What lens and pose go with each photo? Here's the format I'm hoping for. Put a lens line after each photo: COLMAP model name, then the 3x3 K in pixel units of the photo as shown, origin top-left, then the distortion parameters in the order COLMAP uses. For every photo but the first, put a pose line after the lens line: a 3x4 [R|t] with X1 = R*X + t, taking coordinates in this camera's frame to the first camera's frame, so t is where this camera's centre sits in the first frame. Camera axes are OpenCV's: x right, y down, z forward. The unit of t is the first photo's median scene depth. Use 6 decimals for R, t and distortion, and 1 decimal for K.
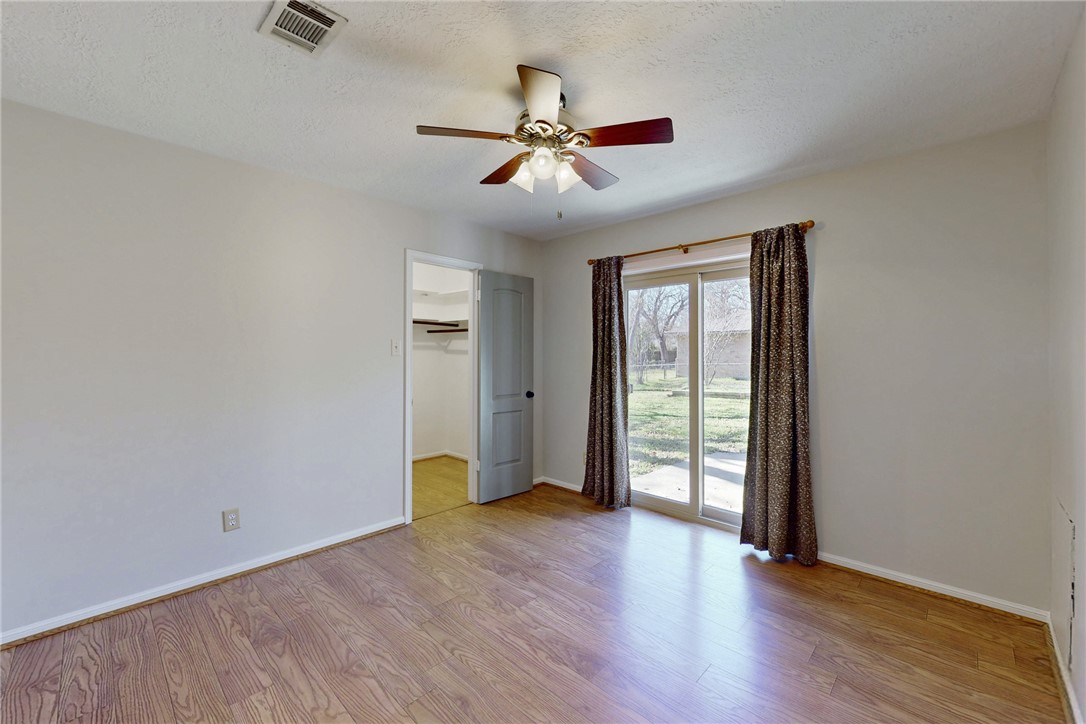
lens RADIAL K [[450.6, 0, 539.1], [0, 450.6, 344.2], [0, 0, 1]] dist [0.000798, 0.000066]
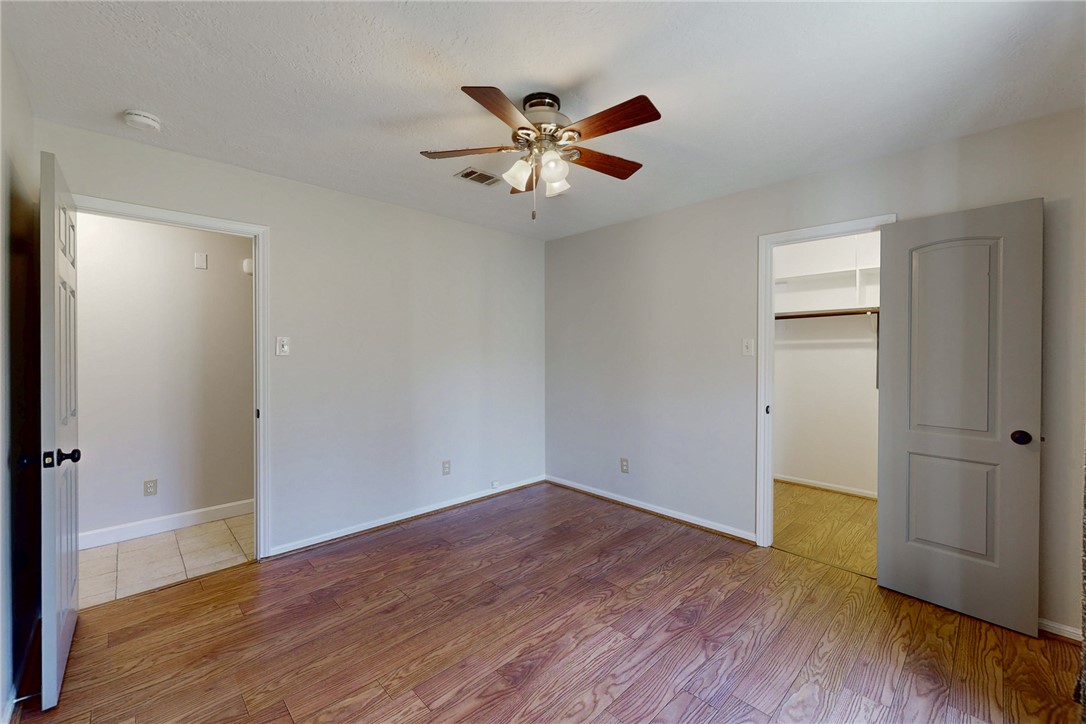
lens RADIAL K [[432.7, 0, 543.0], [0, 432.7, 362.0], [0, 0, 1]] dist [-0.000177, 0.000162]
pose [[-0.030215, 0.025126, -0.999228, 0.716378], [0.016091, 0.999567, 0.024648, 0.009758], [0.999414, -0.015334, -0.030606, 0.760638]]
